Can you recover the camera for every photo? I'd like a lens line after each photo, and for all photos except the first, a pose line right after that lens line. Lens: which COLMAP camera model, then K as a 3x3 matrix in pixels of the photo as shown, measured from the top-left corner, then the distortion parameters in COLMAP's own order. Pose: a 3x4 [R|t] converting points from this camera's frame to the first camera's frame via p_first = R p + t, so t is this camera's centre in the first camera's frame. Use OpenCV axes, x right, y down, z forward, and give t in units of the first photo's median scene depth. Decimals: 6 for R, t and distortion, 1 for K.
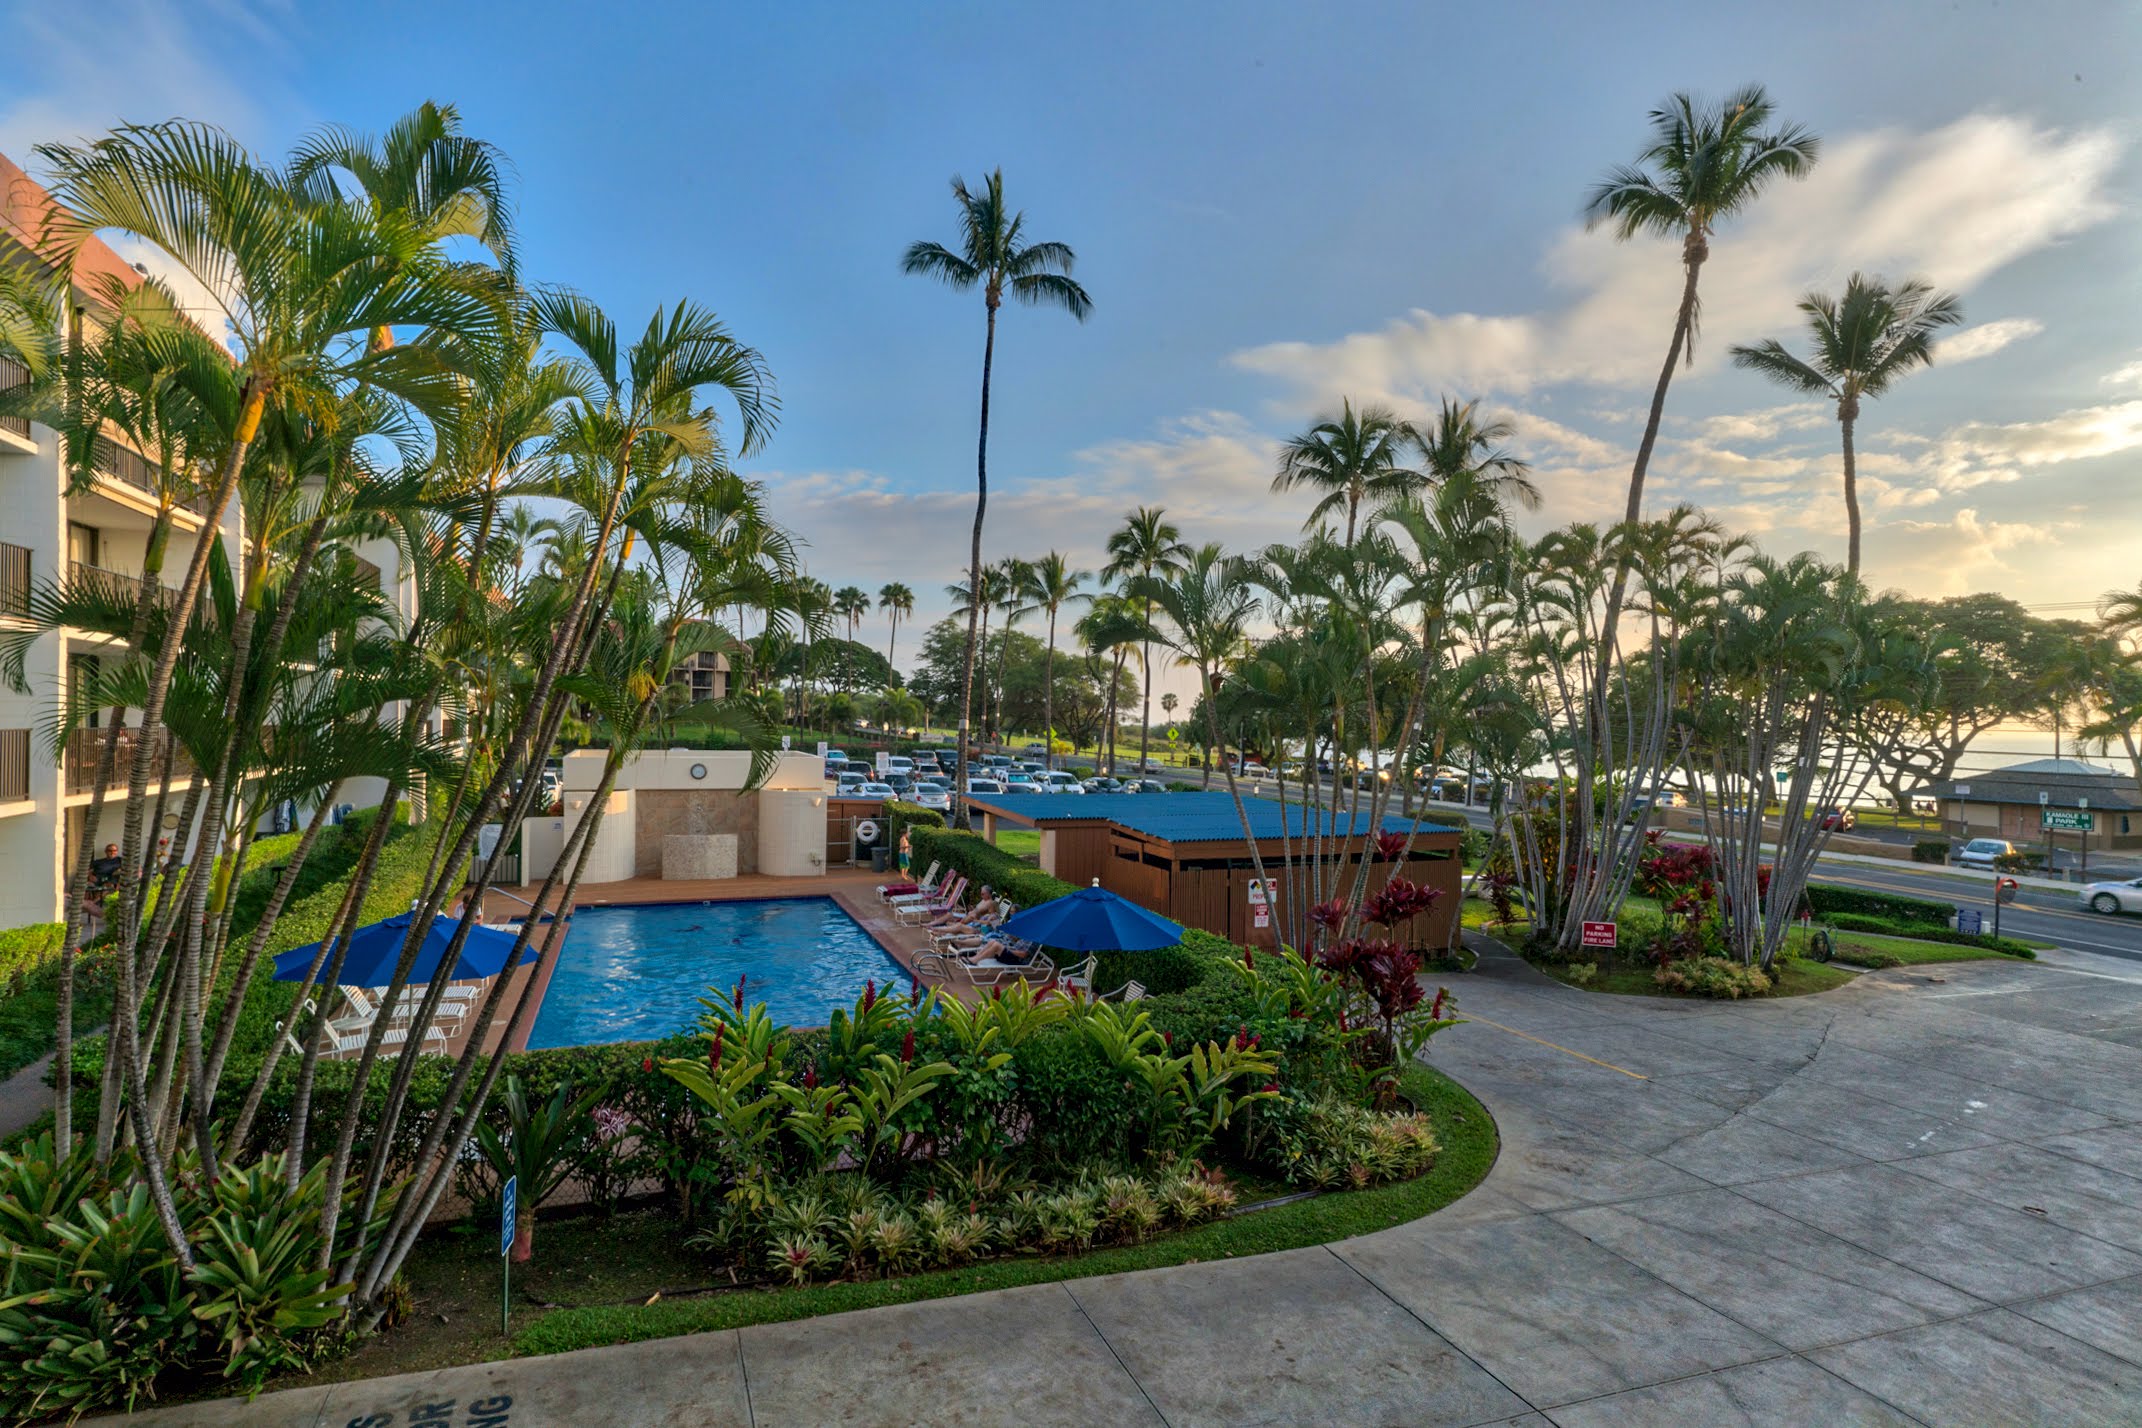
lens RADIAL K [[1084.3, 0, 1070.7], [0, 1084.3, 711.8], [0, 0, 1]] dist [-0.013216, 0.011273]
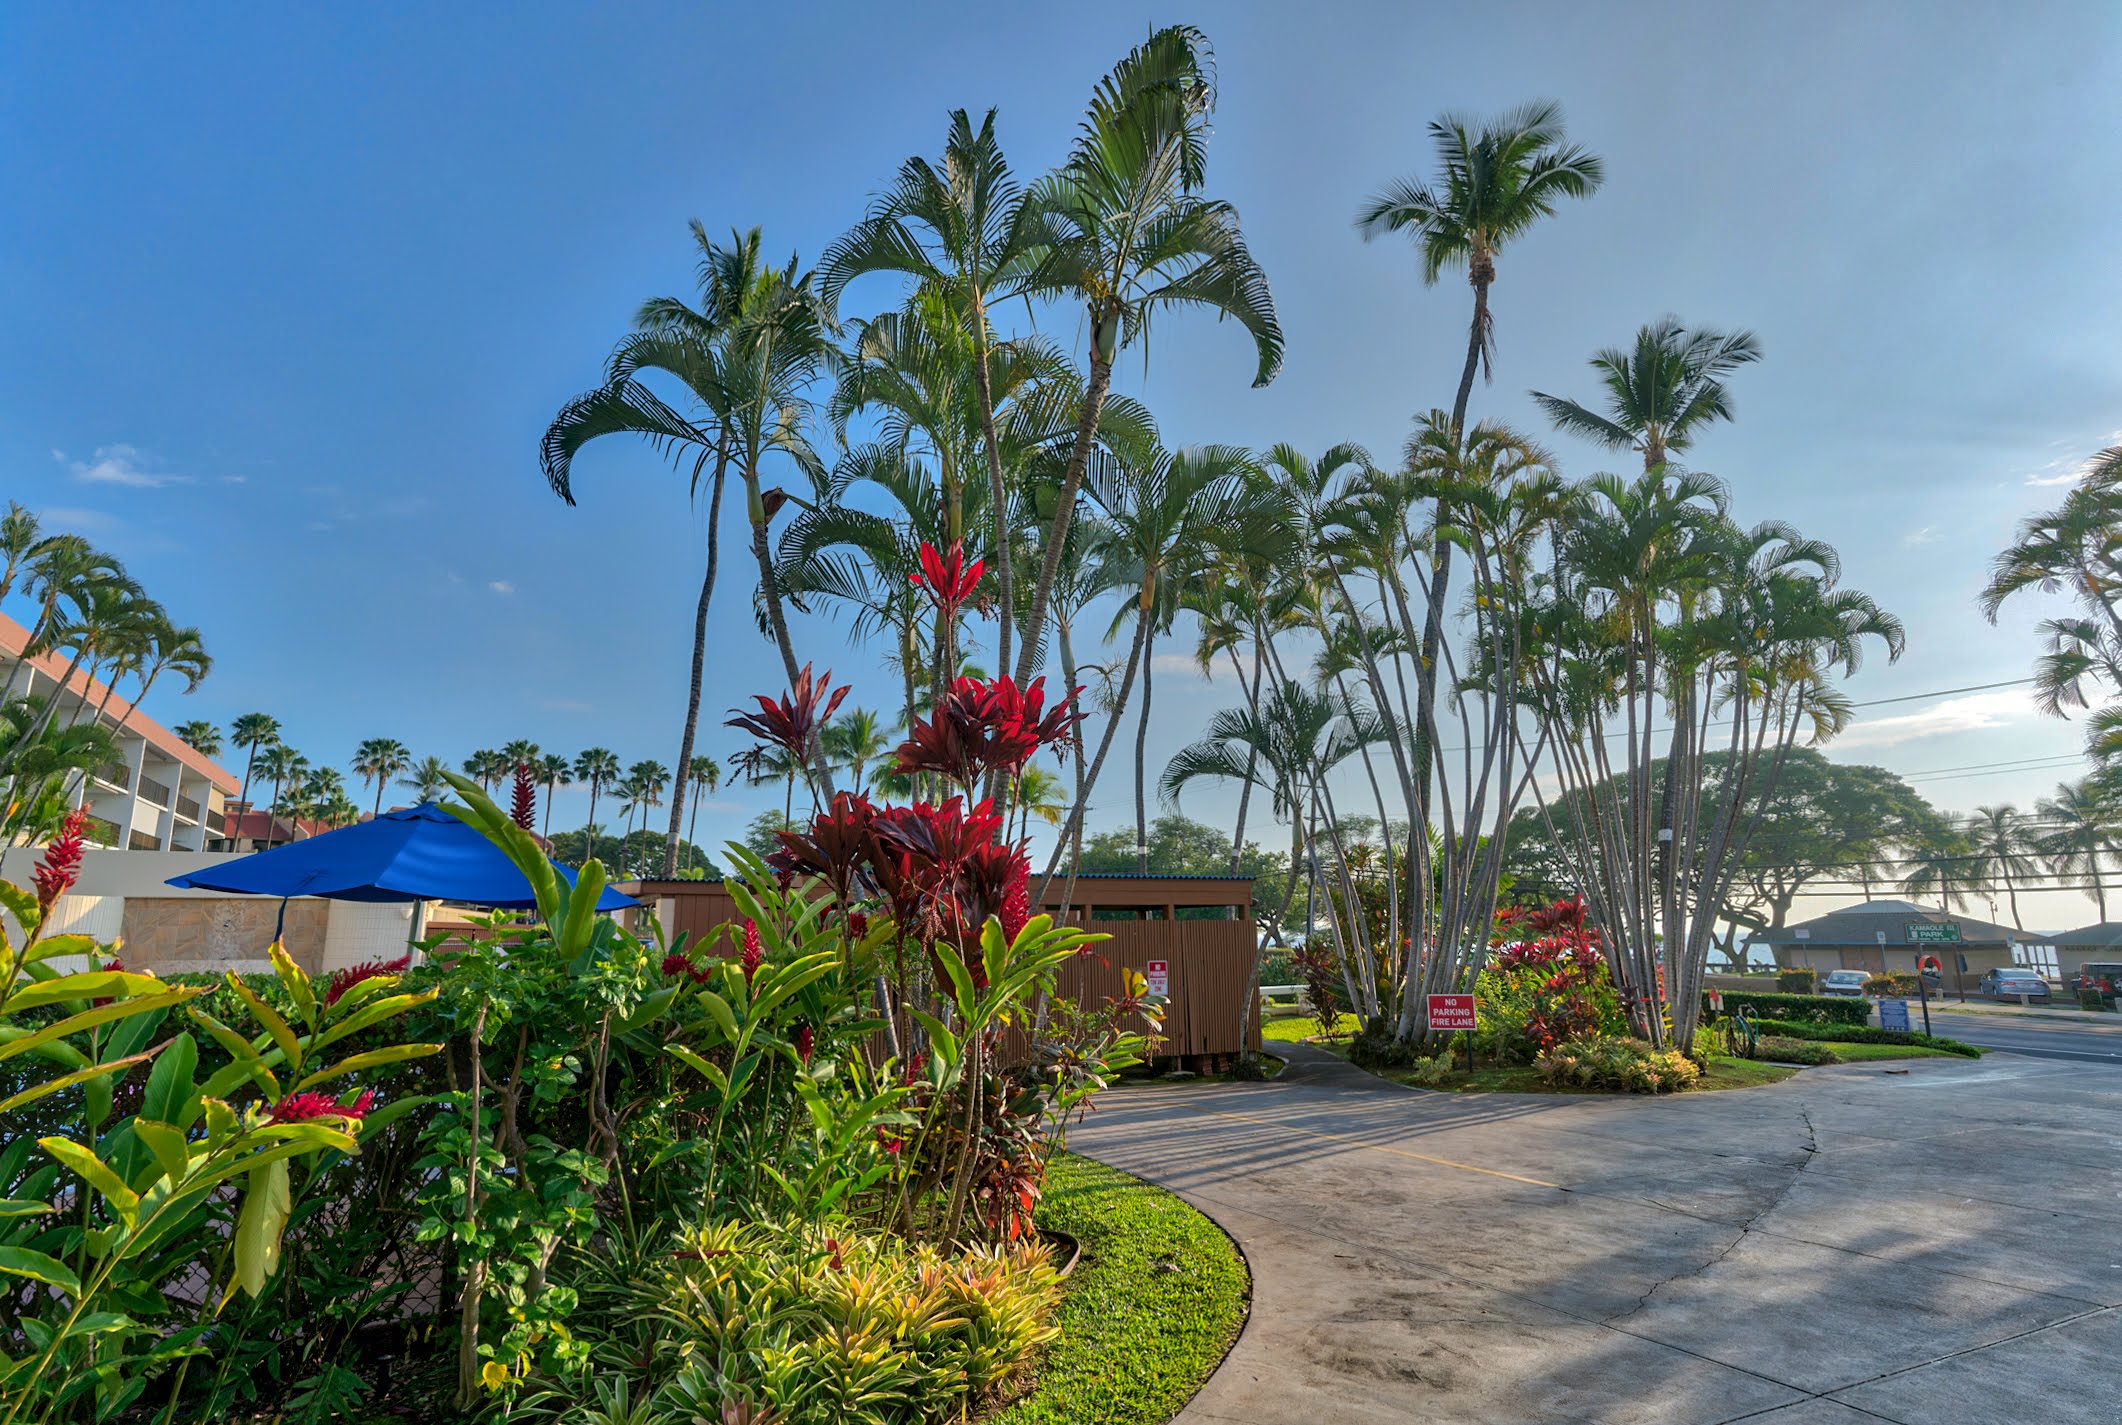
lens RADIAL K [[1063.6, 0, 1064.3], [0, 1063.6, 704.8], [0, 0, 1]] dist [-0.001665, -0.000377]
pose [[0.992403, 0.003580, 0.122980, 0.114023], [0.022067, 0.978188, -0.206545, 0.104409], [-0.121037, 0.207689, 0.970678, 0.235938]]
